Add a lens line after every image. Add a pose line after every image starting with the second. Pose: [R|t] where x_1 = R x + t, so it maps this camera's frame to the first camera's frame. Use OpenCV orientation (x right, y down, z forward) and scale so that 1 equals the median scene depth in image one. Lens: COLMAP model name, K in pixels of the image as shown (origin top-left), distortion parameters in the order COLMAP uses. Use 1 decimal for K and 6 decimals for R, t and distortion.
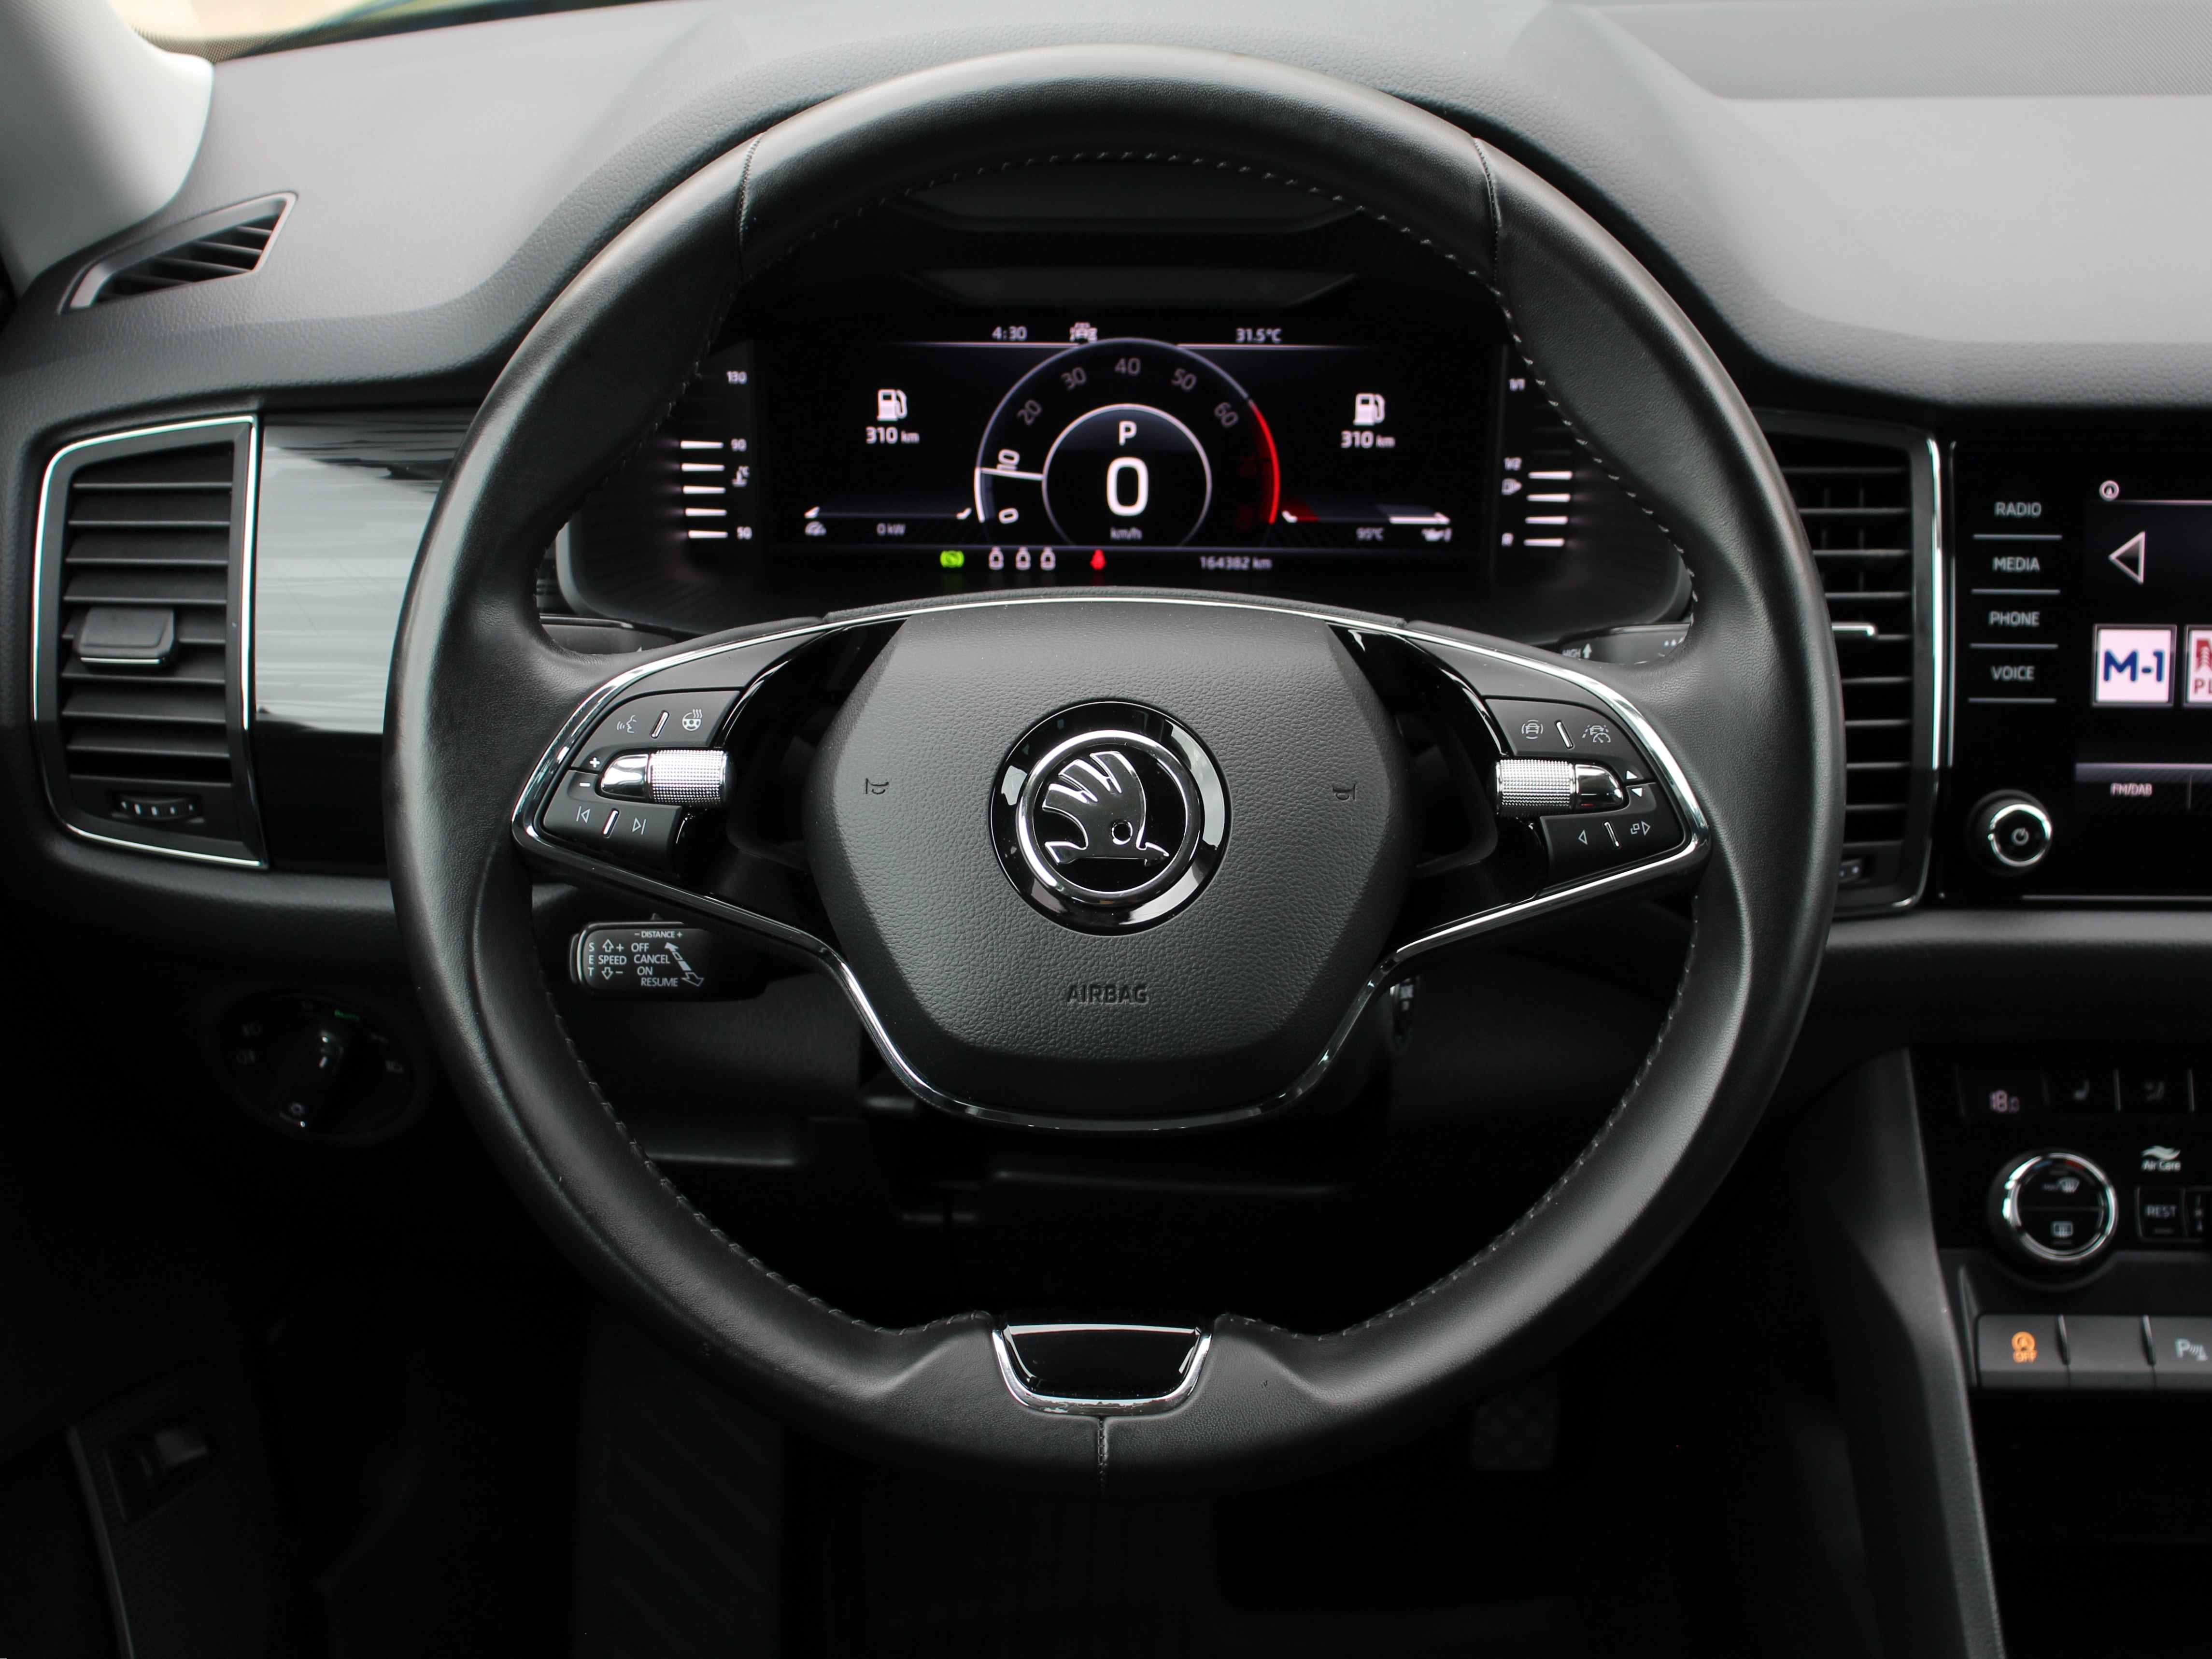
lens RADIAL K [[2610.0, 0, 1106.0], [0, 2610.0, 829.5], [0, 0, 1]] dist [-0.071588, 0.087065]
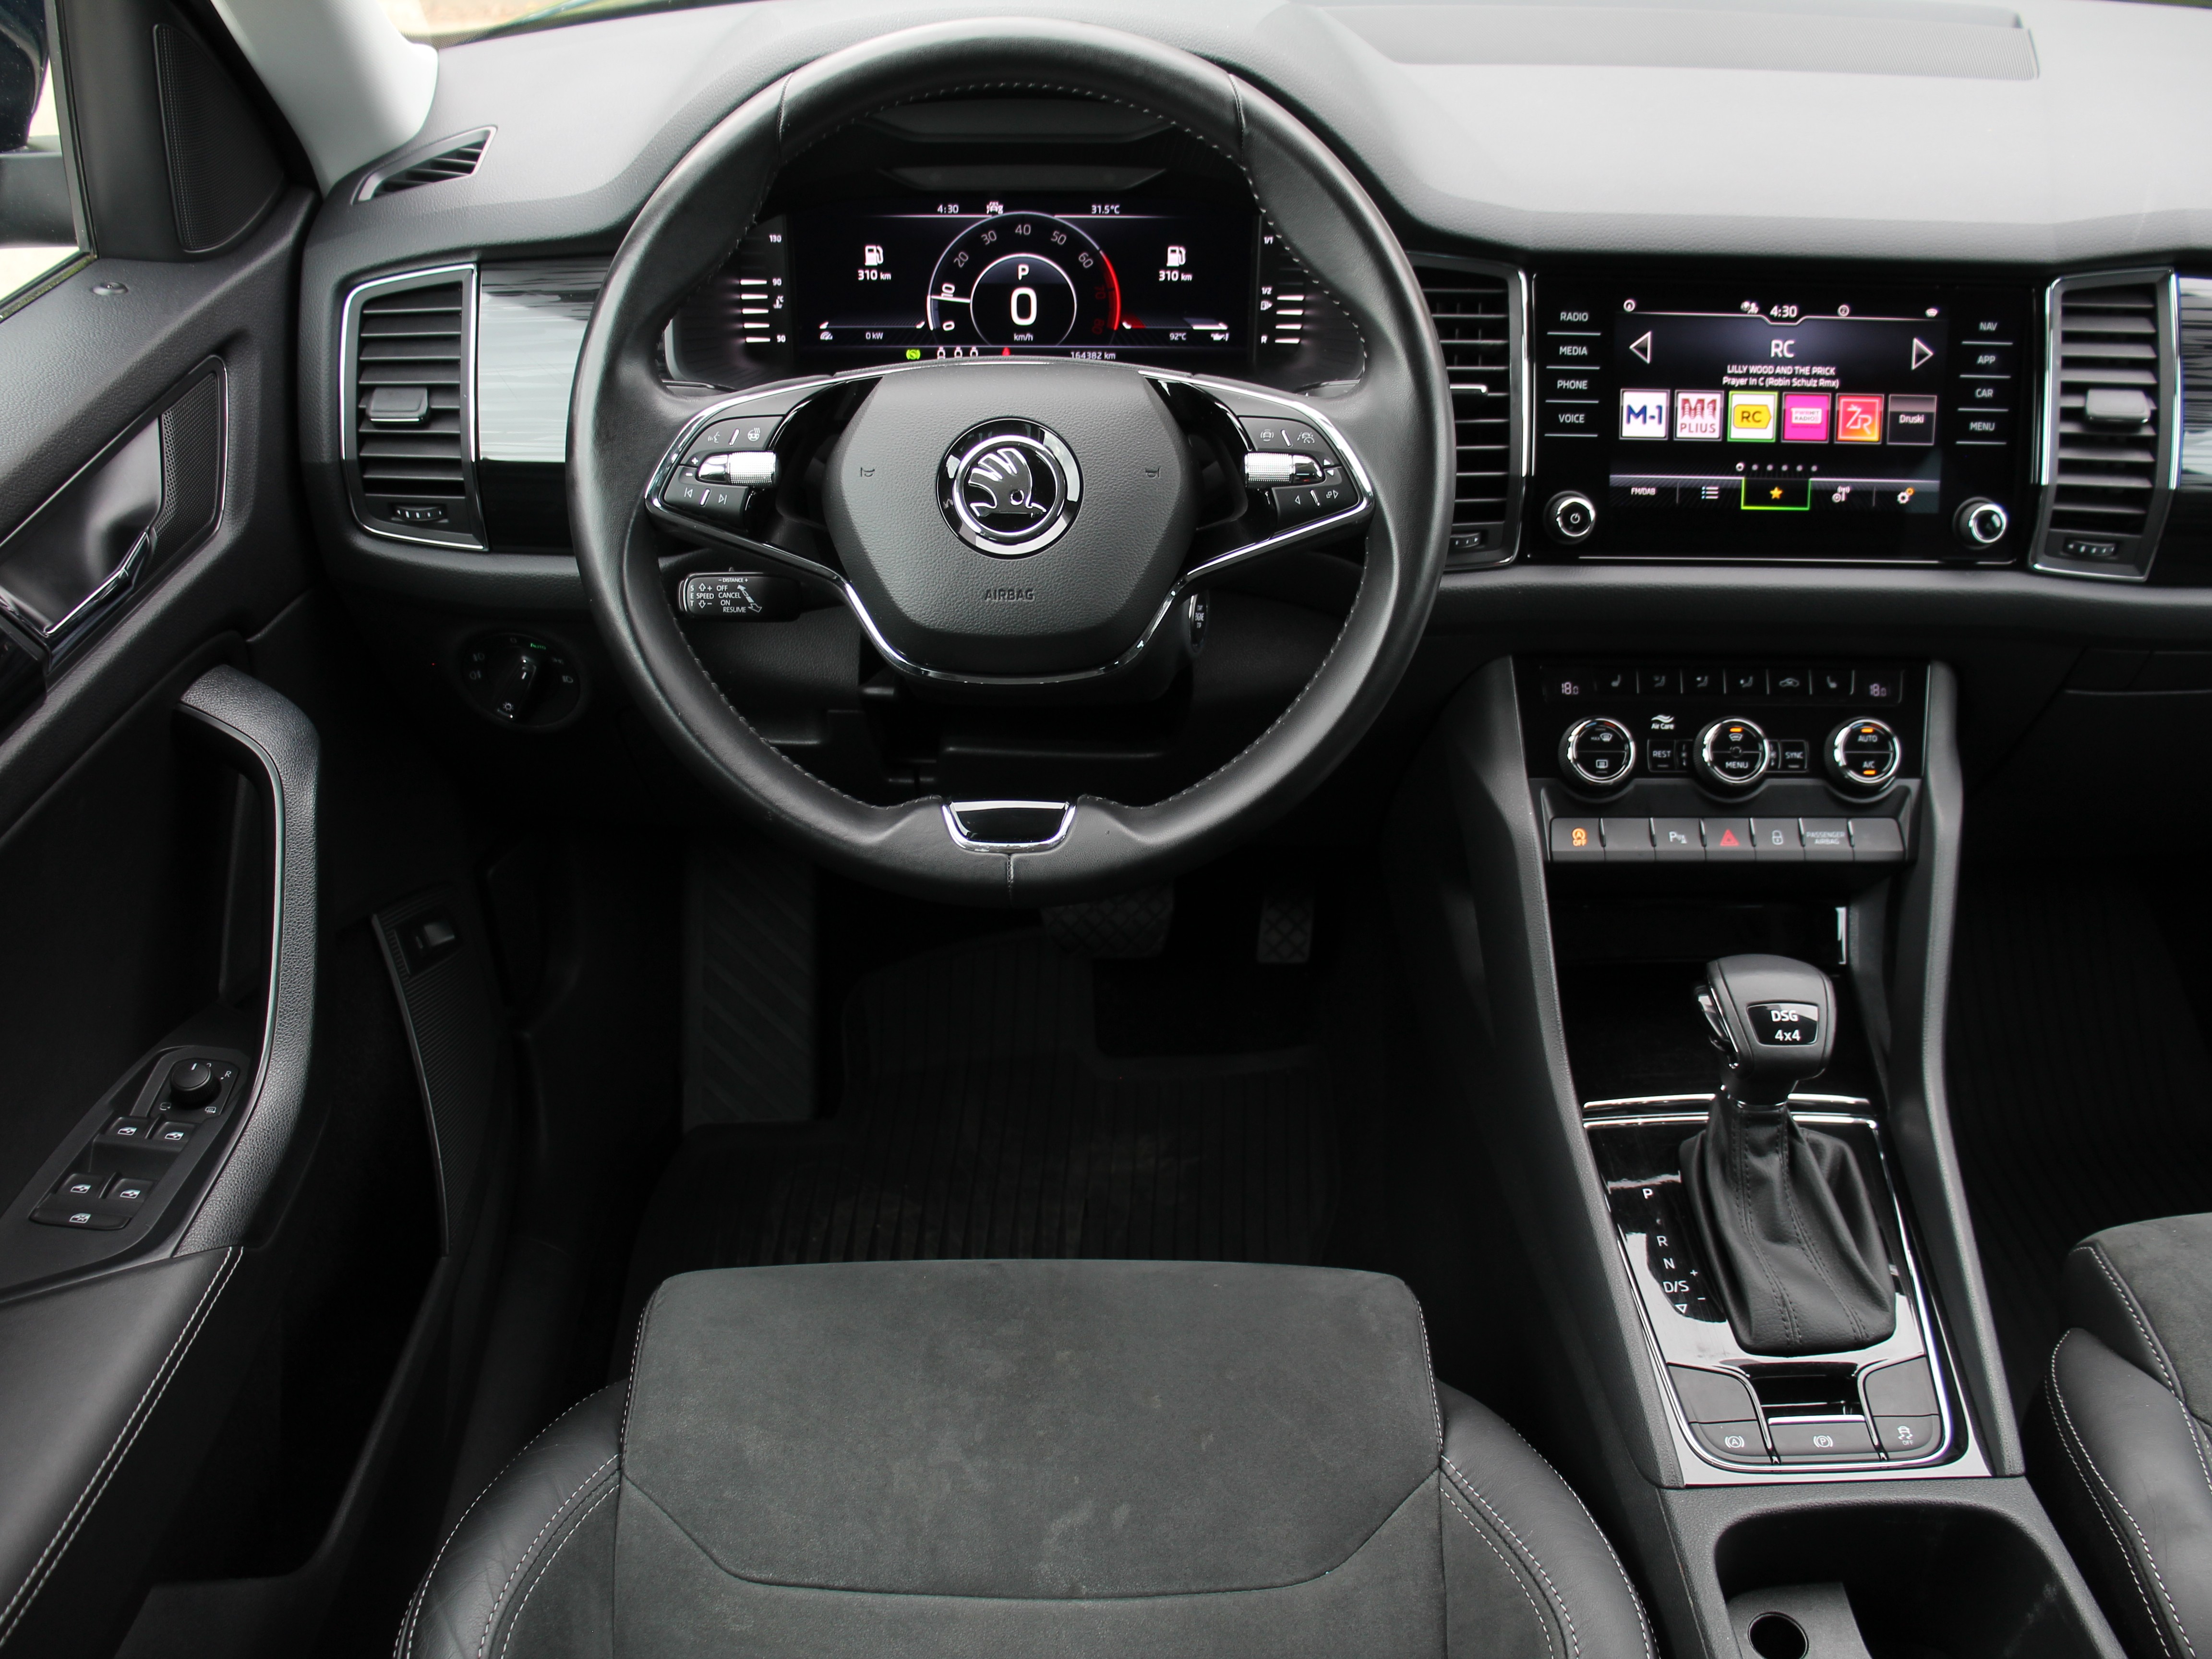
lens RADIAL K [[1886.2, 0, 1106.0], [0, 1886.2, 829.5], [0, 0, 1]] dist [-0.179085, 0.129108]
pose [[0.999235, -0.012680, 0.036988, 0.013362], [0.008994, 0.995128, 0.098178, 0.080171], [-0.038053, -0.097770, 0.994481, -0.166828]]
